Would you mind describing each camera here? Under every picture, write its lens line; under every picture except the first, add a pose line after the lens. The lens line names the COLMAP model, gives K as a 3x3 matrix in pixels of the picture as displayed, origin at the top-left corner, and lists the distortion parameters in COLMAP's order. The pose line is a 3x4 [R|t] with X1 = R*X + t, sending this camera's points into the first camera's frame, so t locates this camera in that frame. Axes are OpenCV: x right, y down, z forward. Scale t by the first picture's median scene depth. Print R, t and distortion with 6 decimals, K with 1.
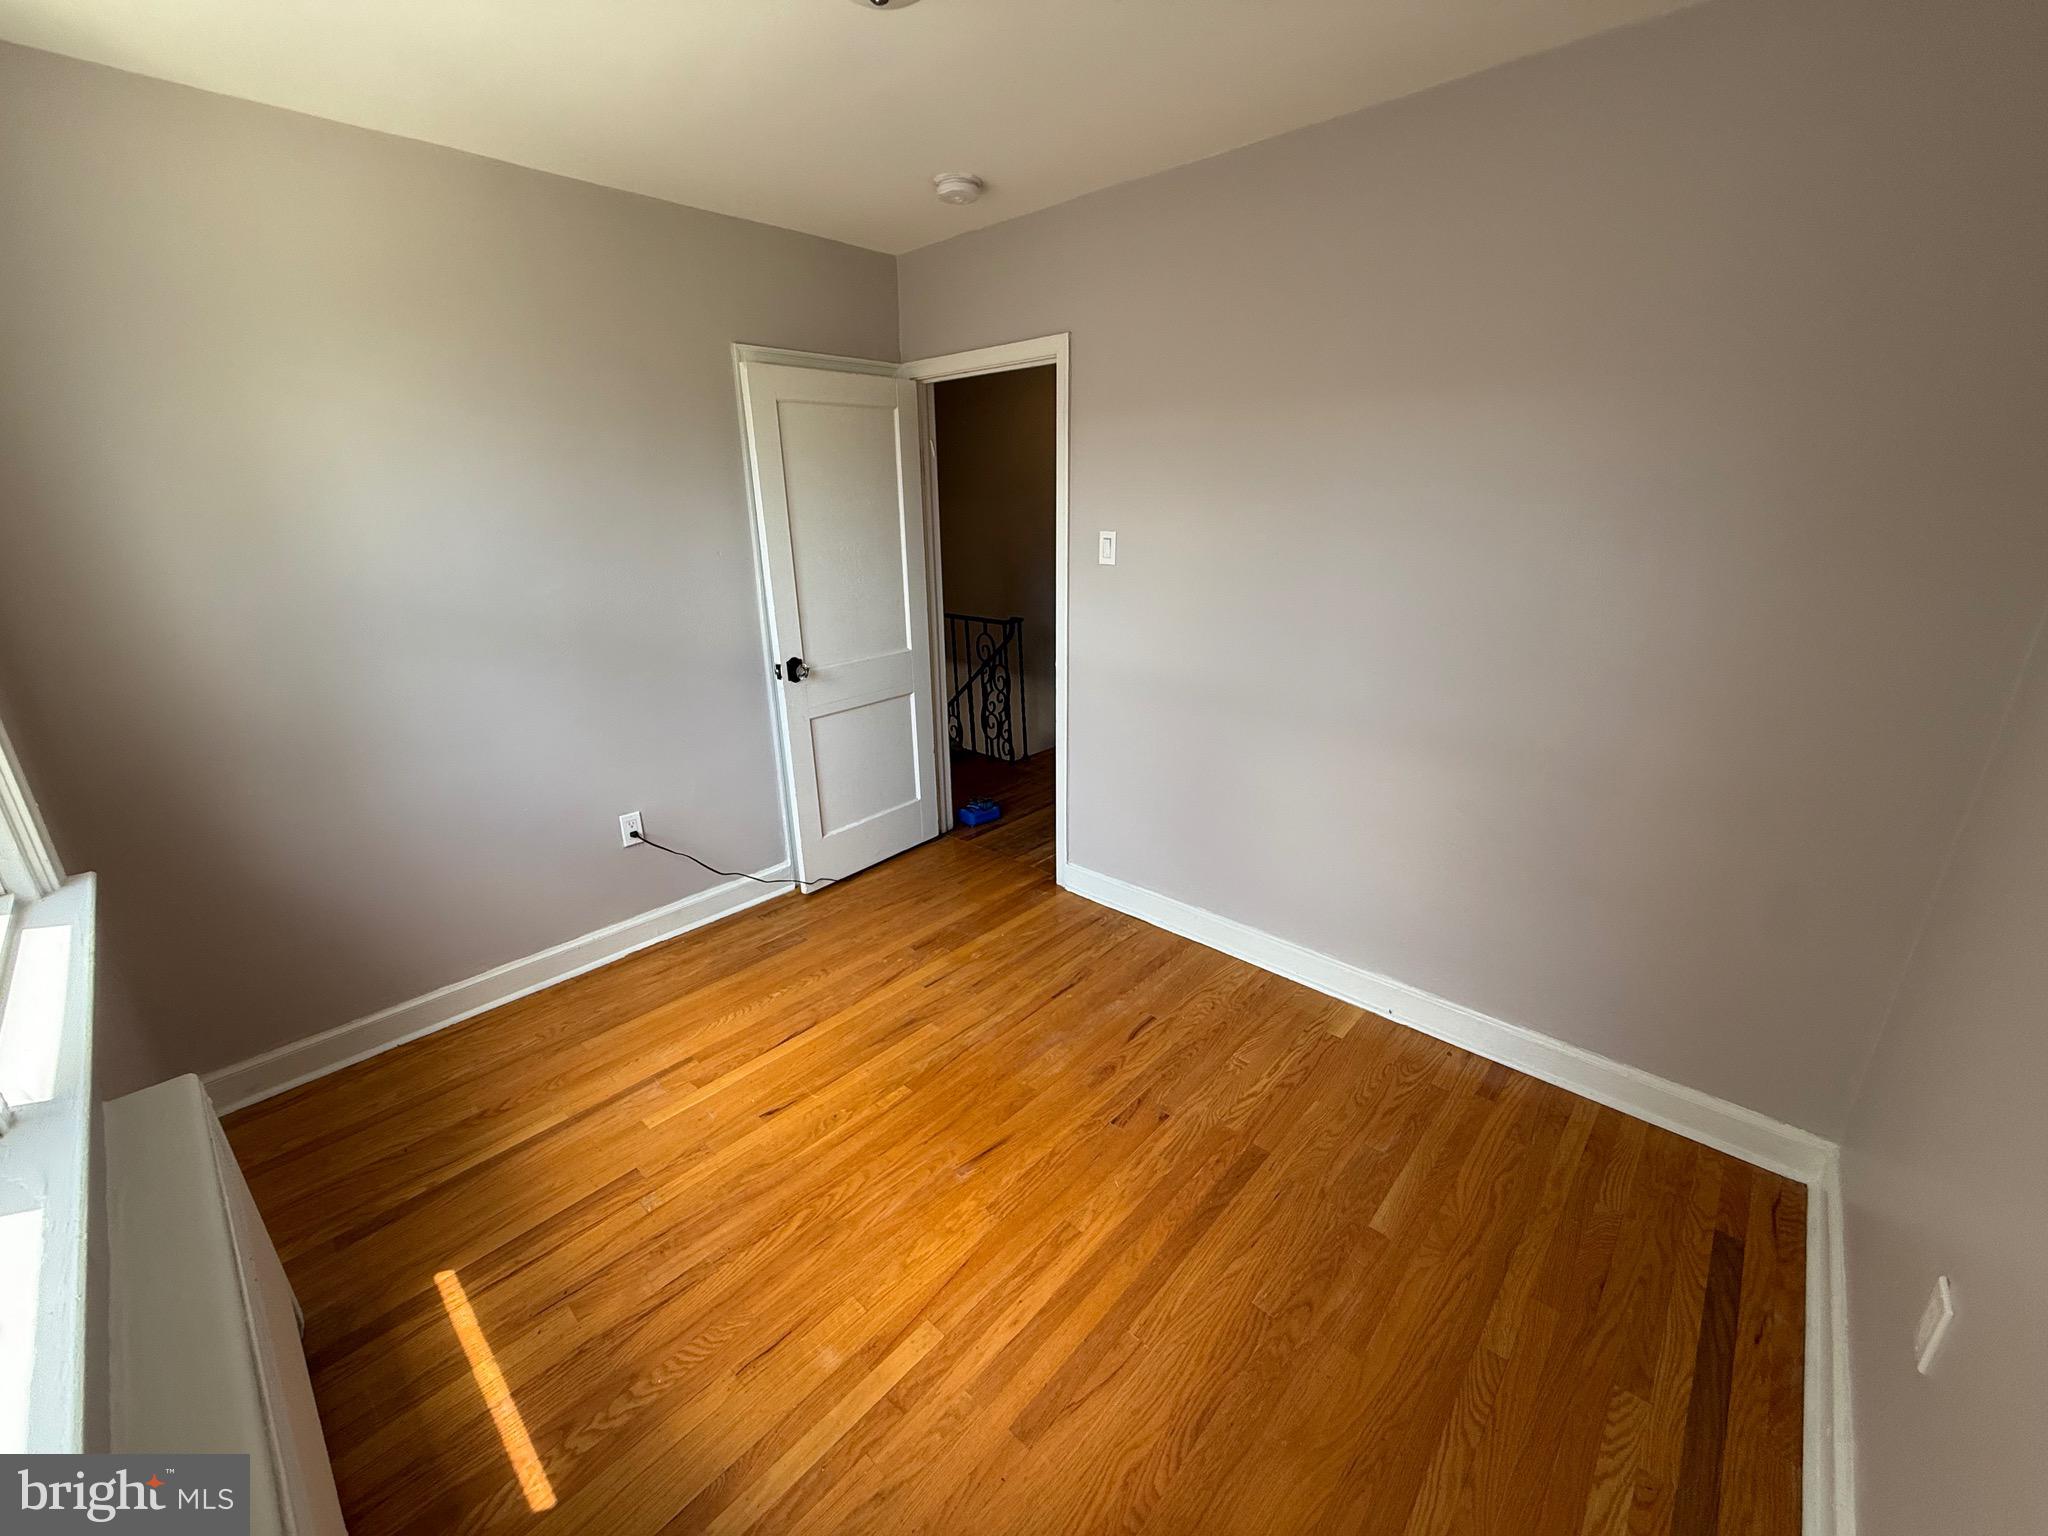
lens RADIAL K [[814.0, 0, 1016.2], [0, 814.0, 765.8], [0, 0, 1]] dist [0.000090, -0.000181]
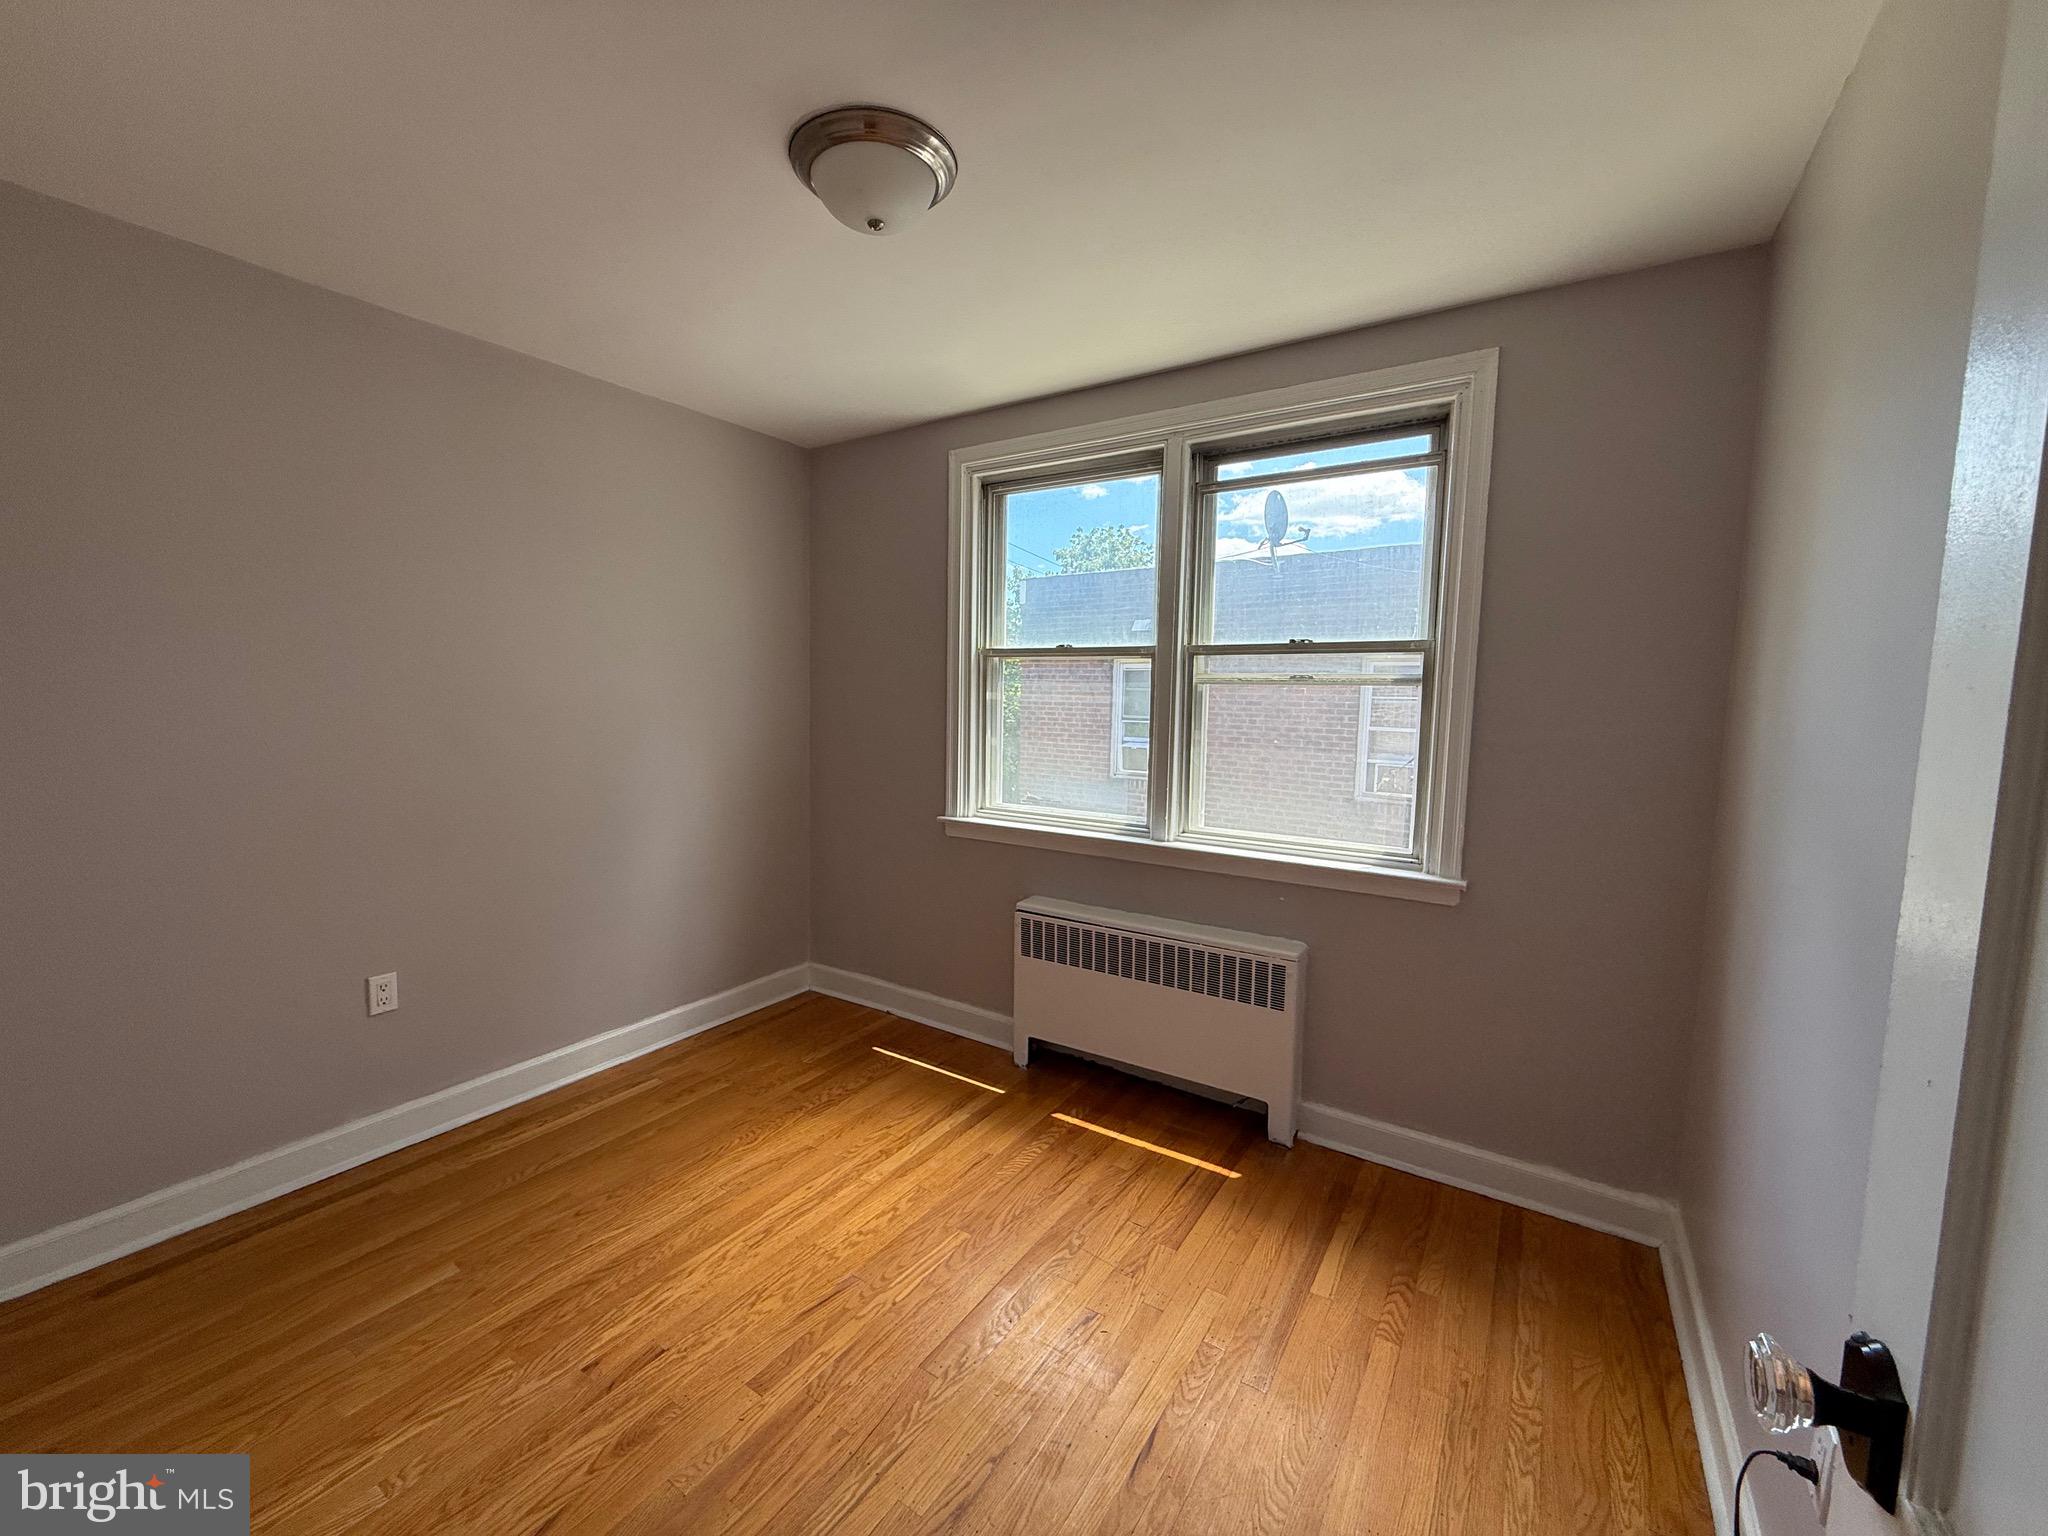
lens RADIAL K [[814.0, 0, 1016.2], [0, 814.0, 765.8], [0, 0, 1]] dist [0.000090, -0.000181]
pose [[-0.986149, 0.016902, -0.165000, -0.128986], [-0.050800, 0.916210, 0.397466, -0.538474], [0.157892, 0.400343, -0.902660, 1.939749]]
